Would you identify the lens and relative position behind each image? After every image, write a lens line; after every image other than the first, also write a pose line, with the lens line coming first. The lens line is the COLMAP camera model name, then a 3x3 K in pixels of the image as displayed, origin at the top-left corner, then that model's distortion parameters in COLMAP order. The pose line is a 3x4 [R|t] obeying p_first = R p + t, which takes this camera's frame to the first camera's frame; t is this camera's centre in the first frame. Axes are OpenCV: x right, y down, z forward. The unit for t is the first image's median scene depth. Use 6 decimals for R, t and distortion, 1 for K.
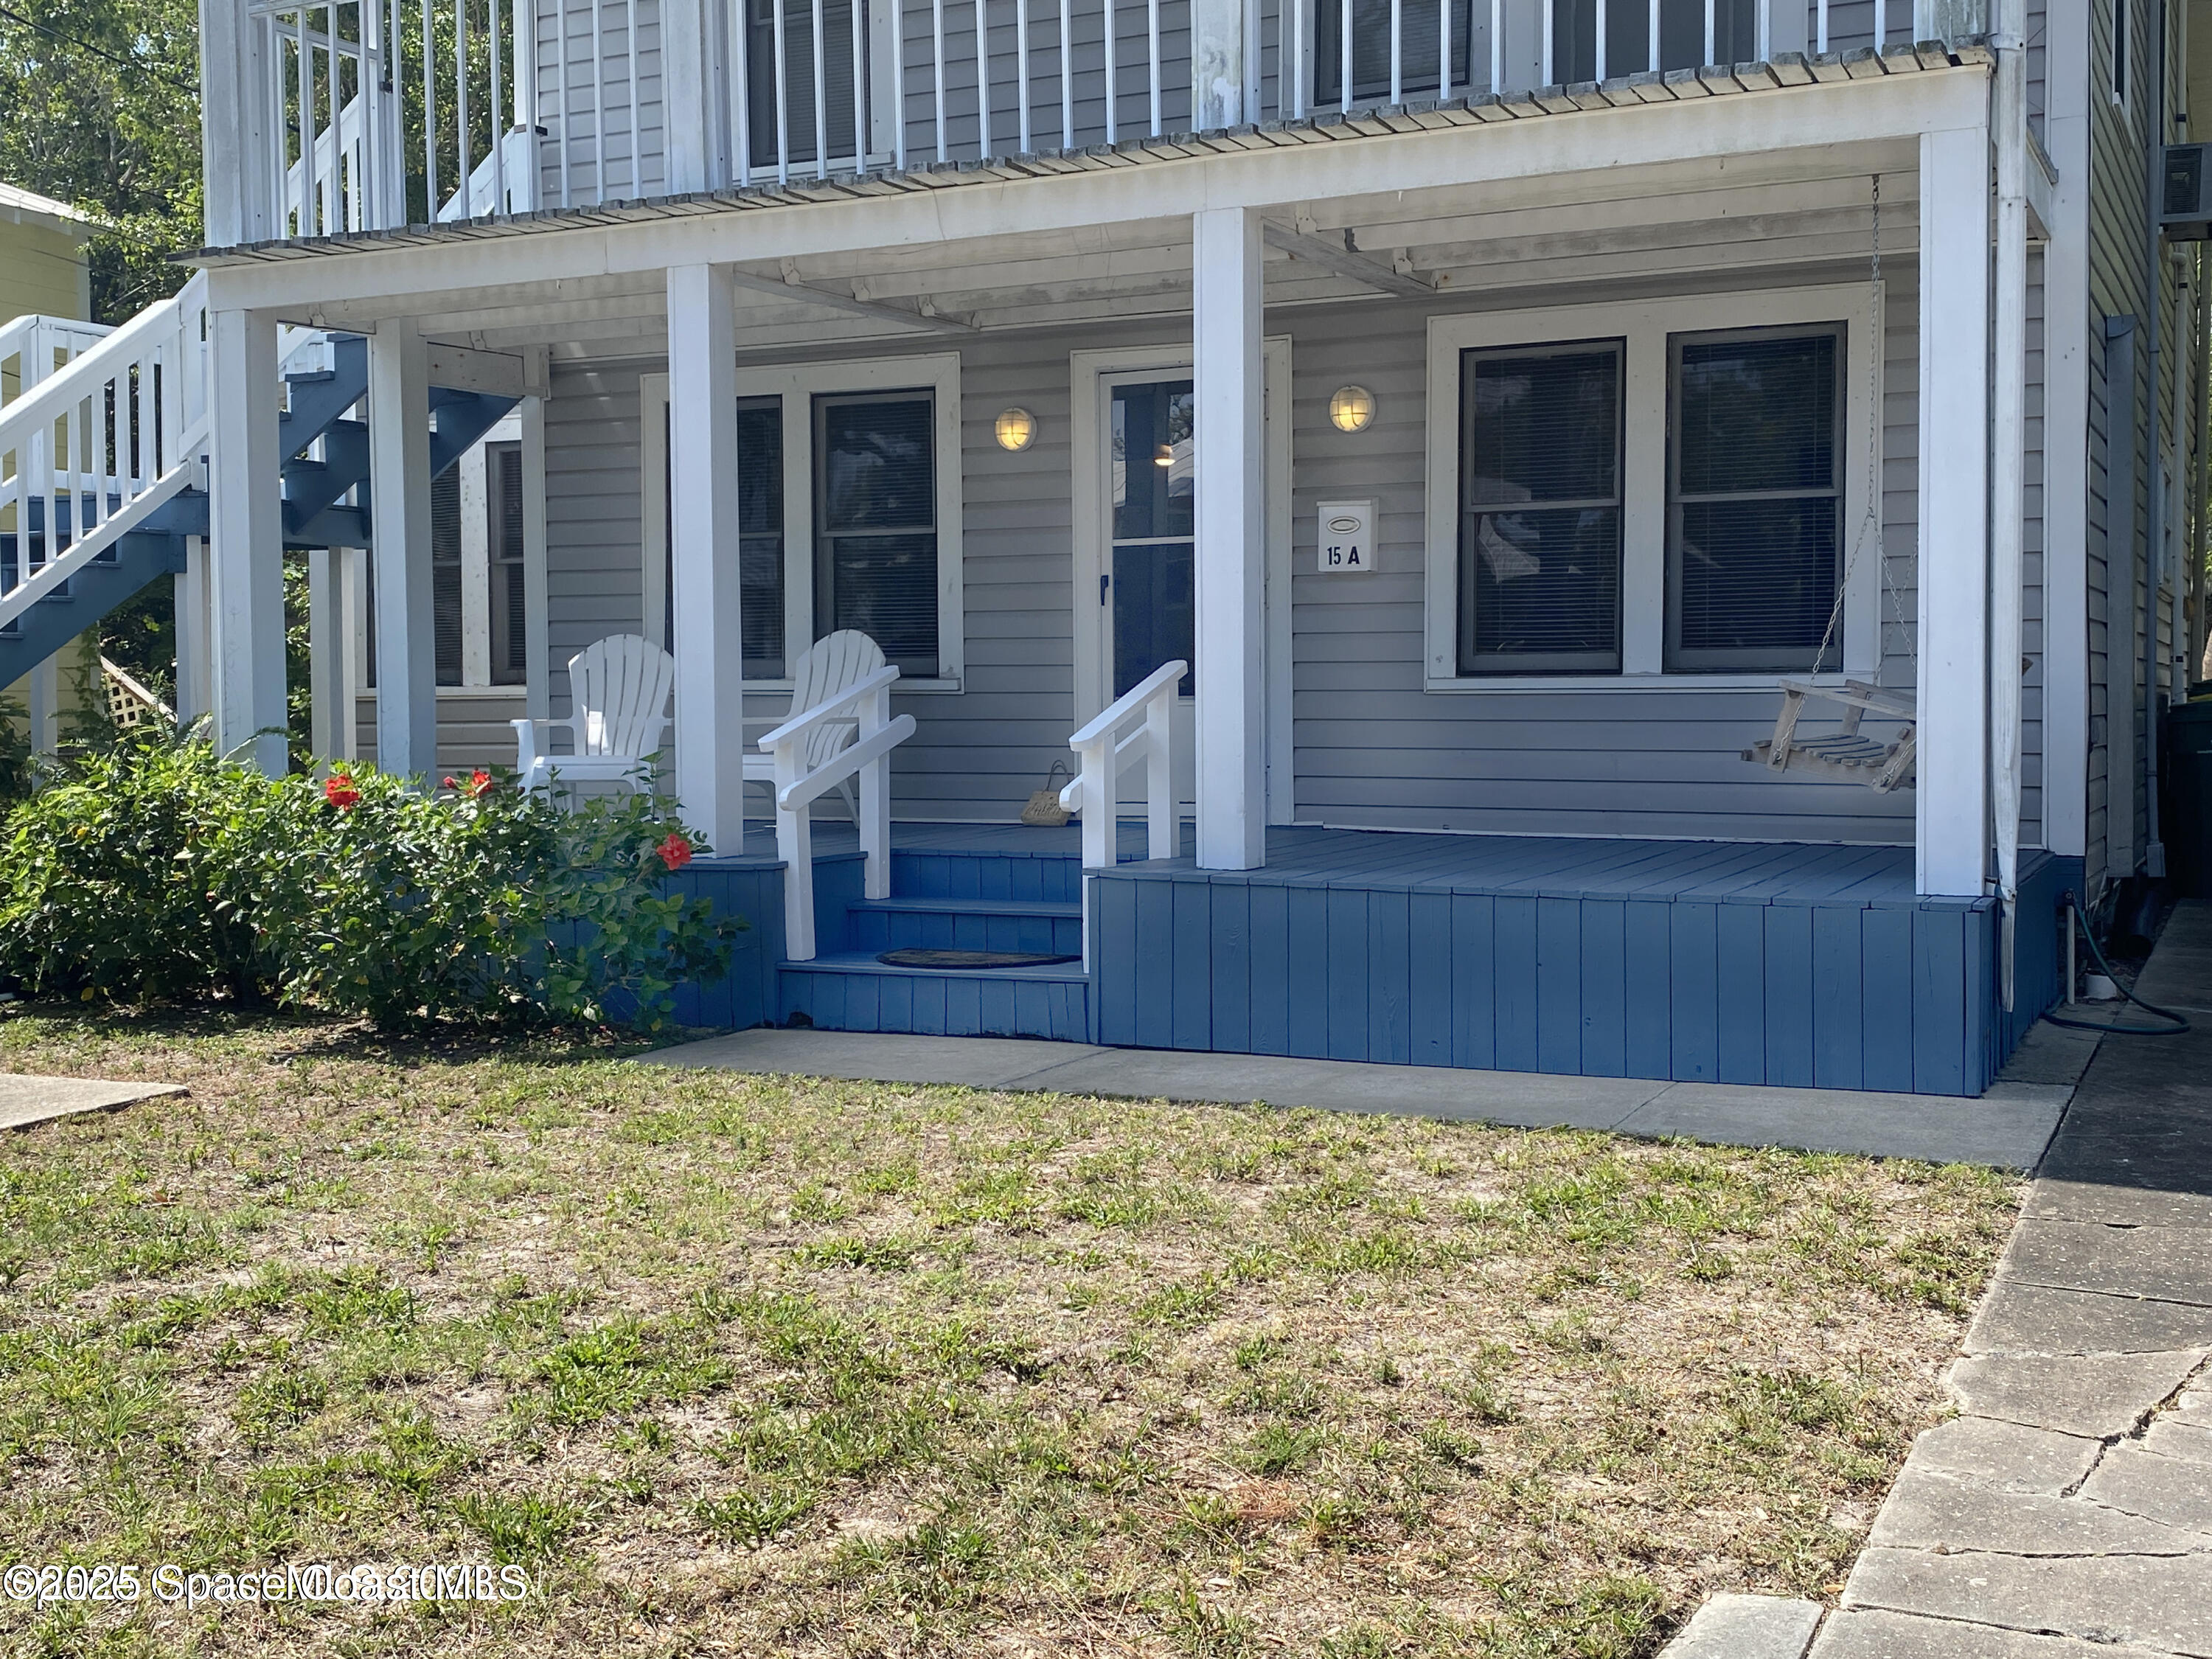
lens RADIAL K [[2408.0, 0, 1106.0], [0, 2408.0, 829.5], [0, 0, 1]] dist [0.057995, -0.004188]
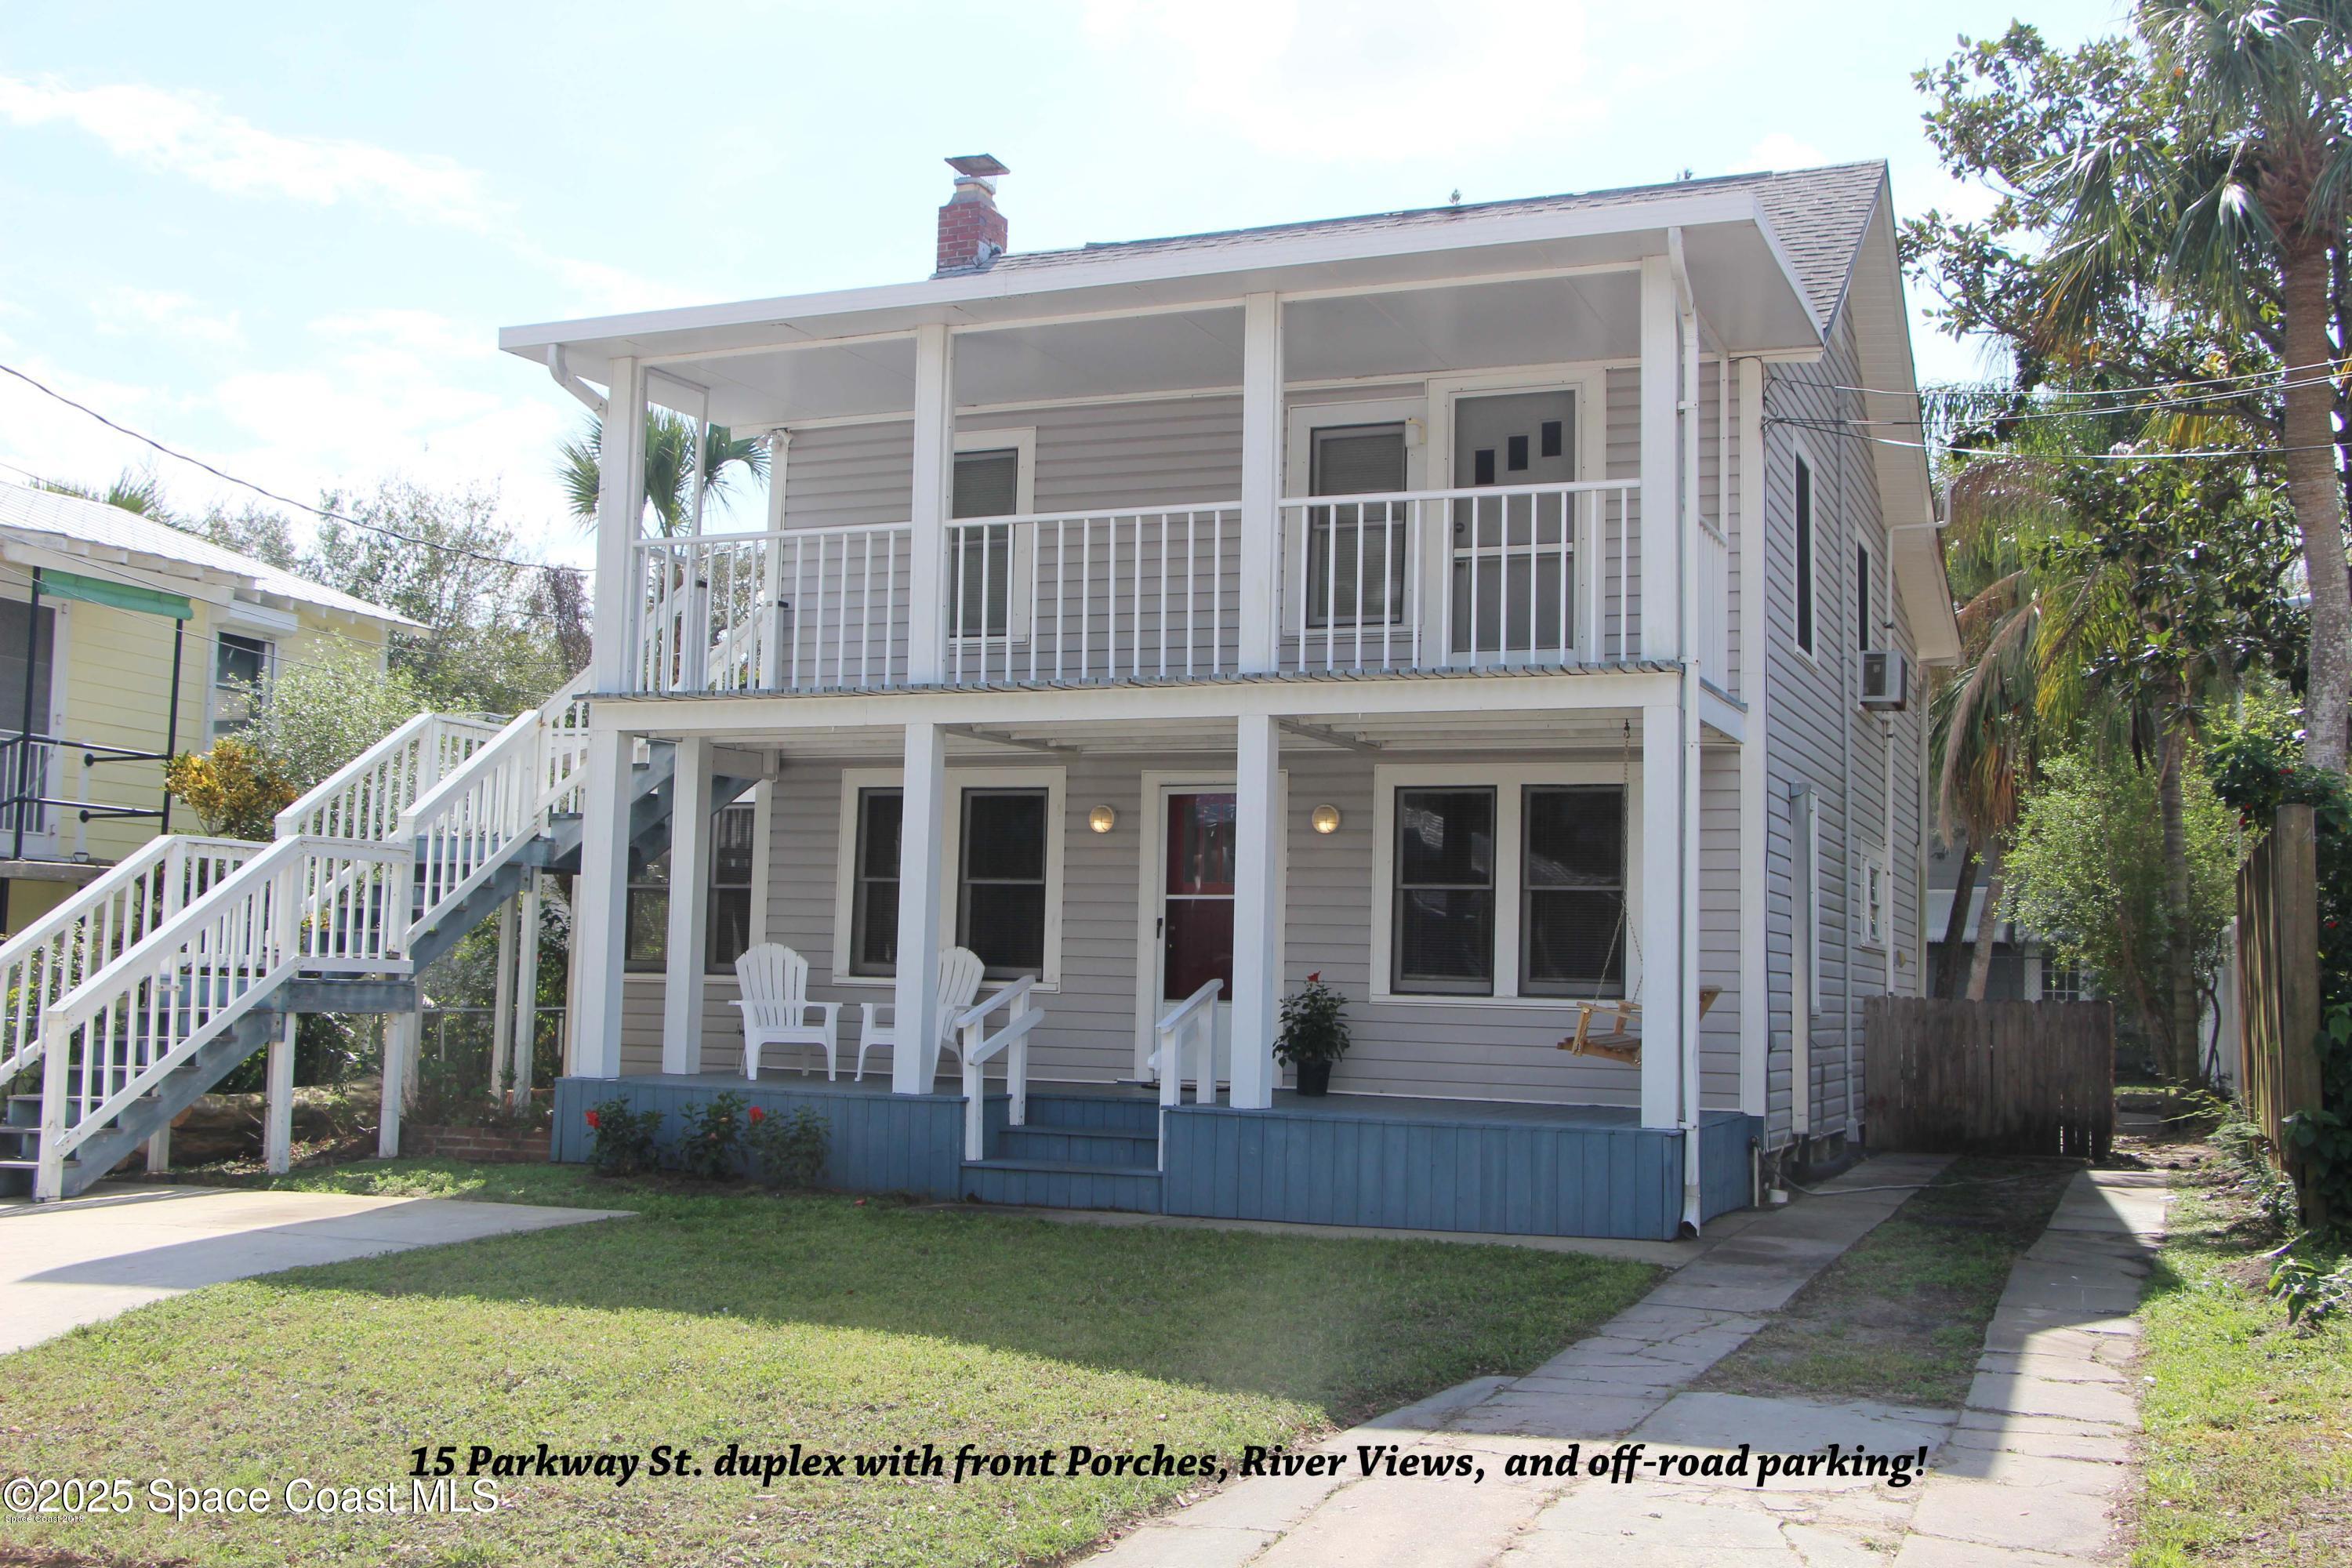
lens RADIAL K [[2418.3, 0, 1176.0], [0, 2418.3, 784.0], [0, 0, 1]] dist [0.009616, 0.003850]
pose [[0.997547, 0.038858, 0.058228, -0.089312], [-0.030264, 0.989432, -0.141803, 0.028637], [-0.063123, 0.139692, 0.988181, -0.560639]]
